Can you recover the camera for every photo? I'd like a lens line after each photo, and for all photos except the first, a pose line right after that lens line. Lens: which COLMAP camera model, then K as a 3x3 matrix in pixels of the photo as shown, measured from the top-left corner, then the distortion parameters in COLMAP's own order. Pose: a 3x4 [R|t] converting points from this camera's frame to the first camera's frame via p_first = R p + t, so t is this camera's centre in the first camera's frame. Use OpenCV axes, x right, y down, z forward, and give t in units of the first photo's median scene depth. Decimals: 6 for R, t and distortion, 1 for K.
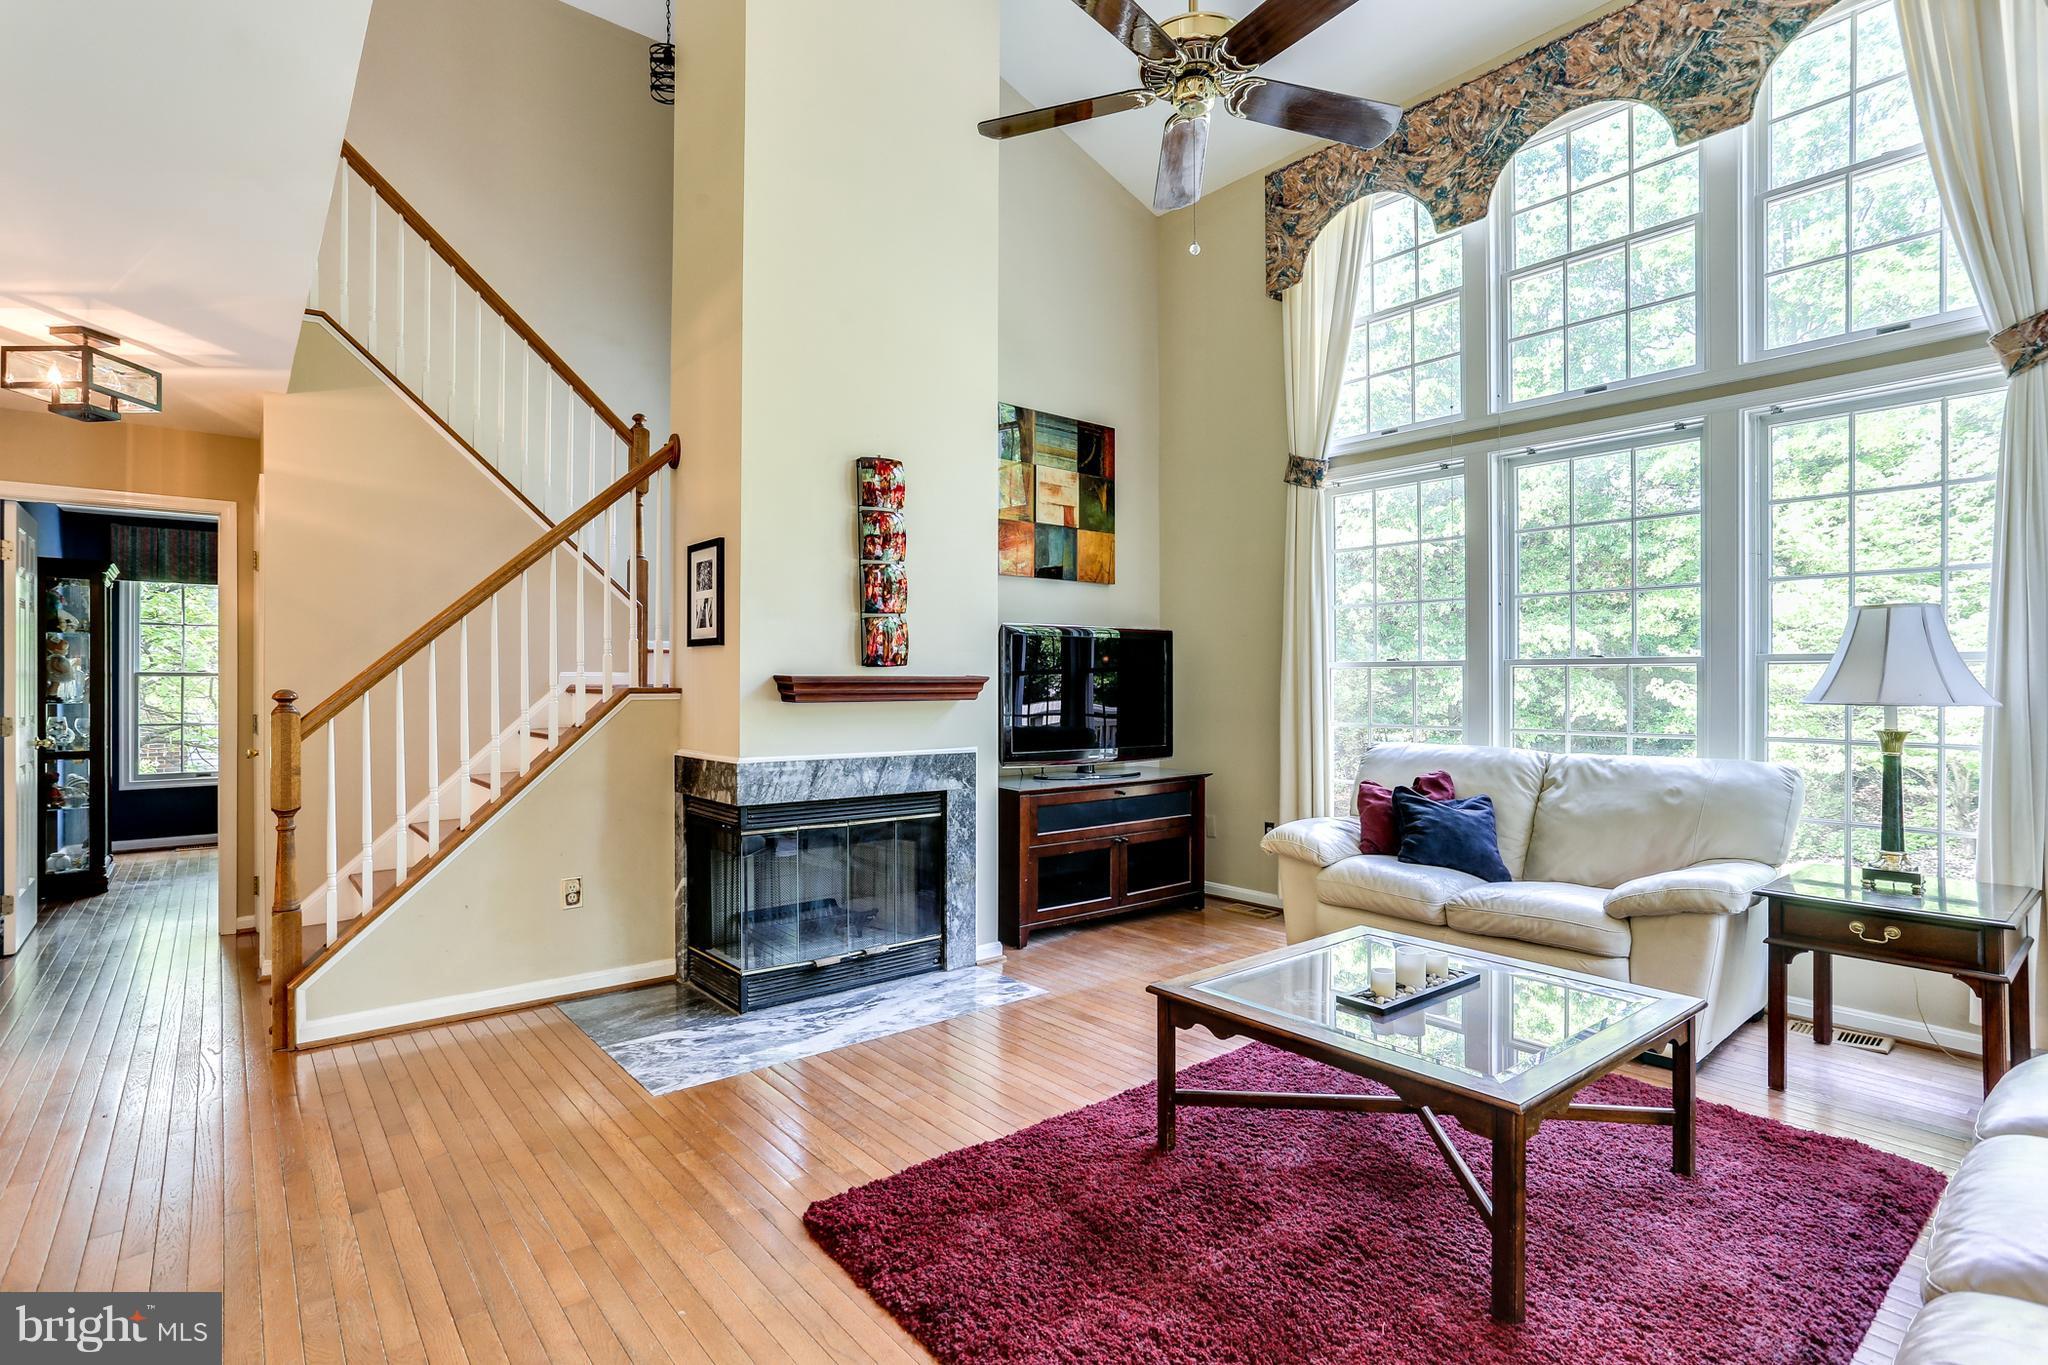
lens RADIAL K [[1011.2, 0, 1024.0], [0, 1011.2, 682.5], [0, 0, 1]] dist [-0.020968, 0.022546]
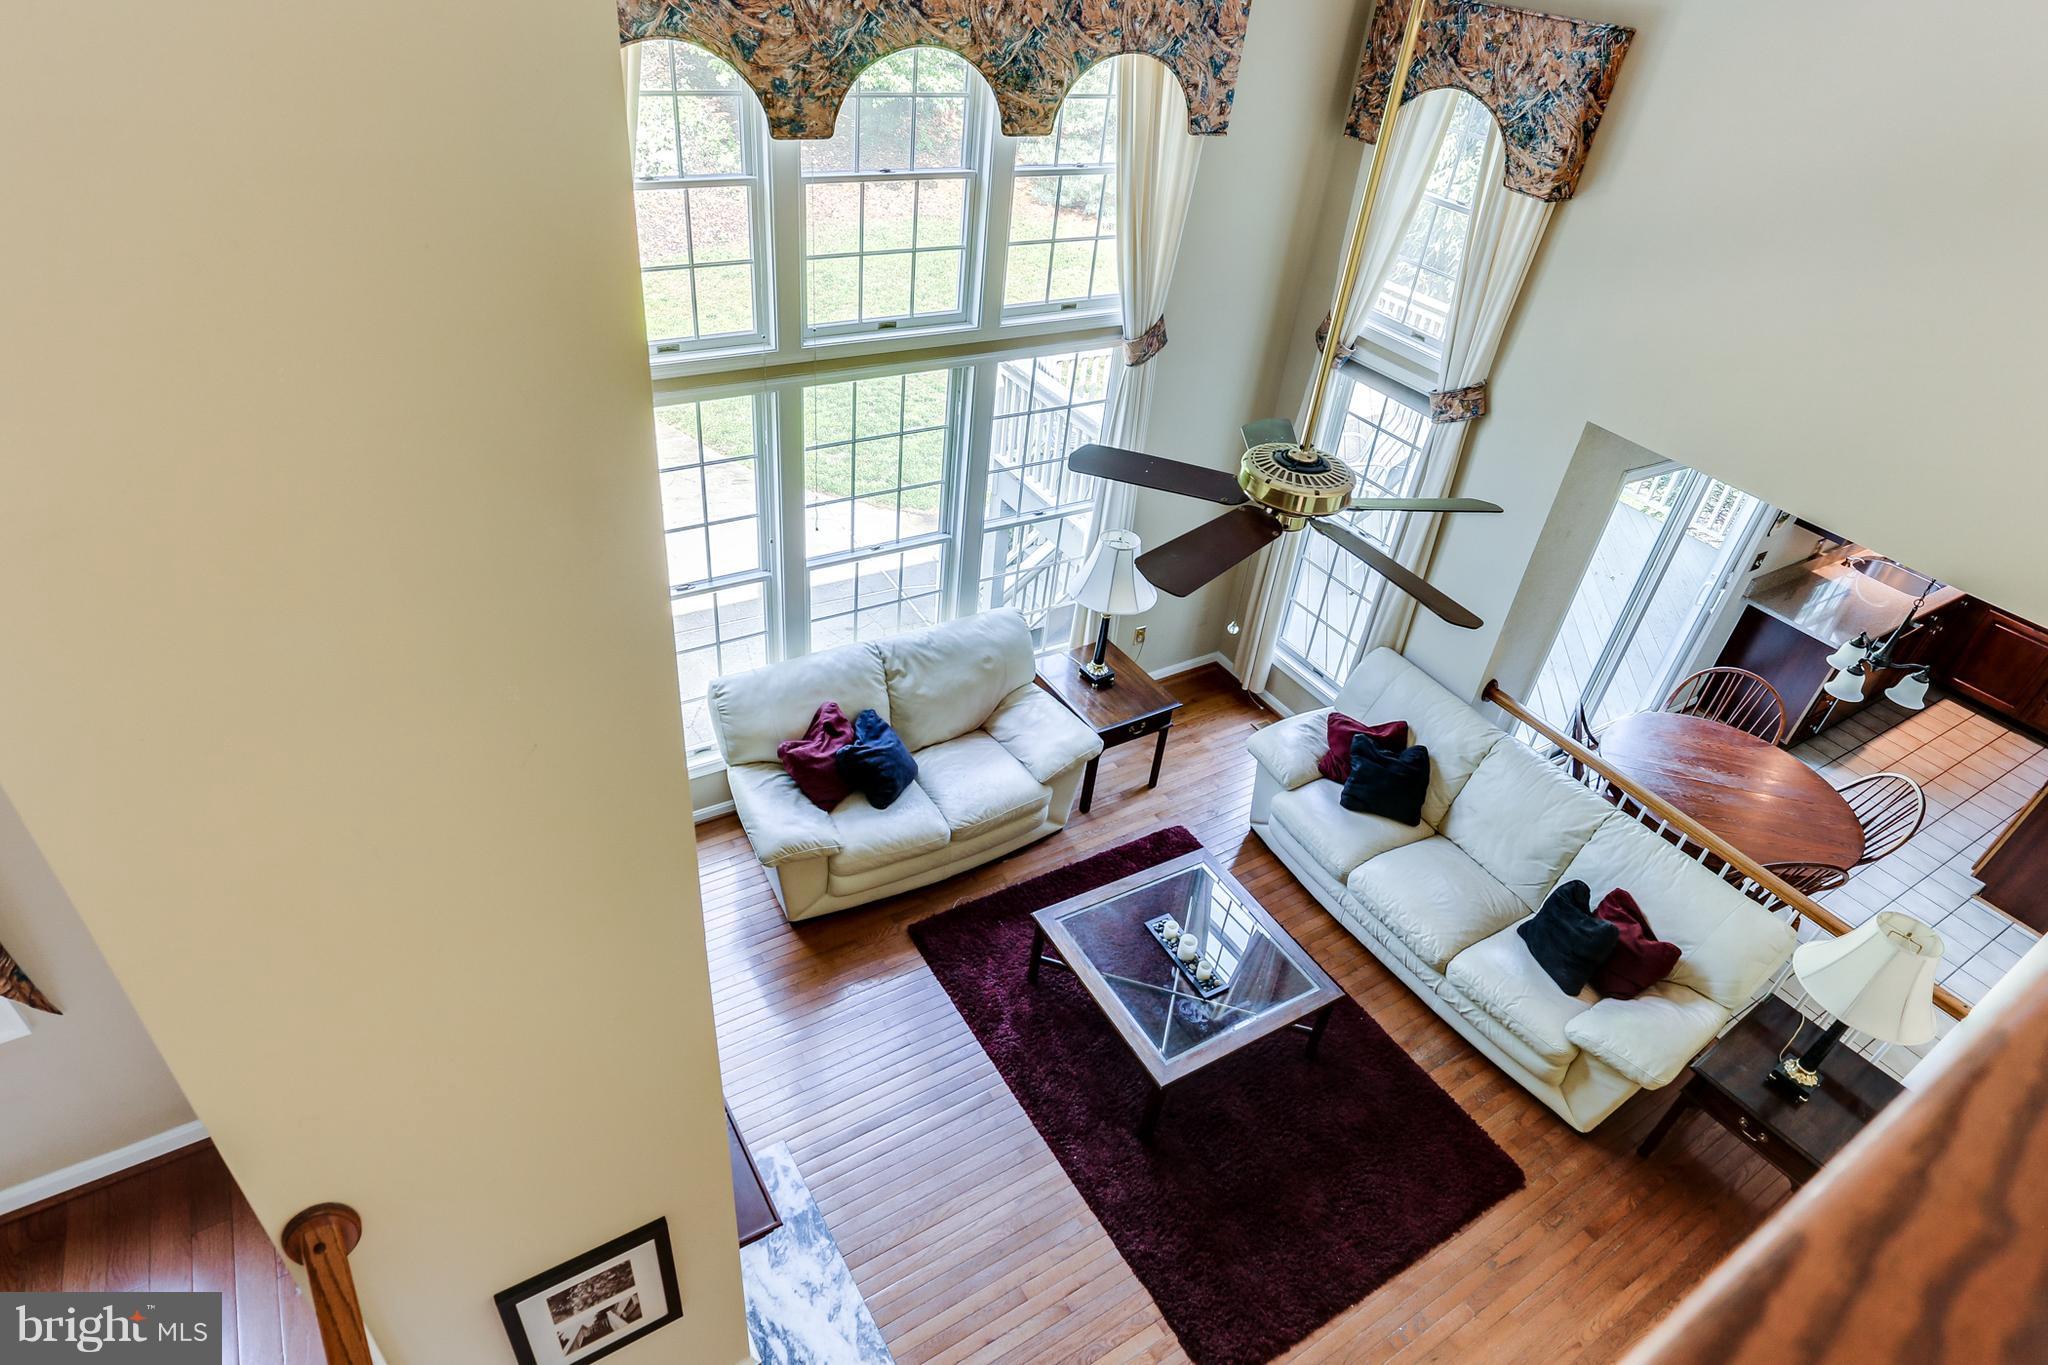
lens RADIAL K [[1125.1, 0, 1024.0], [0, 1125.1, 682.5], [0, 0, 1]] dist [-0.001902, -0.000187]
pose [[0.122628, -0.575349, 0.808663, -0.608332], [-0.098261, 0.803771, 0.586769, -0.756346], [-0.987576, -0.151414, 0.042030, 0.838644]]
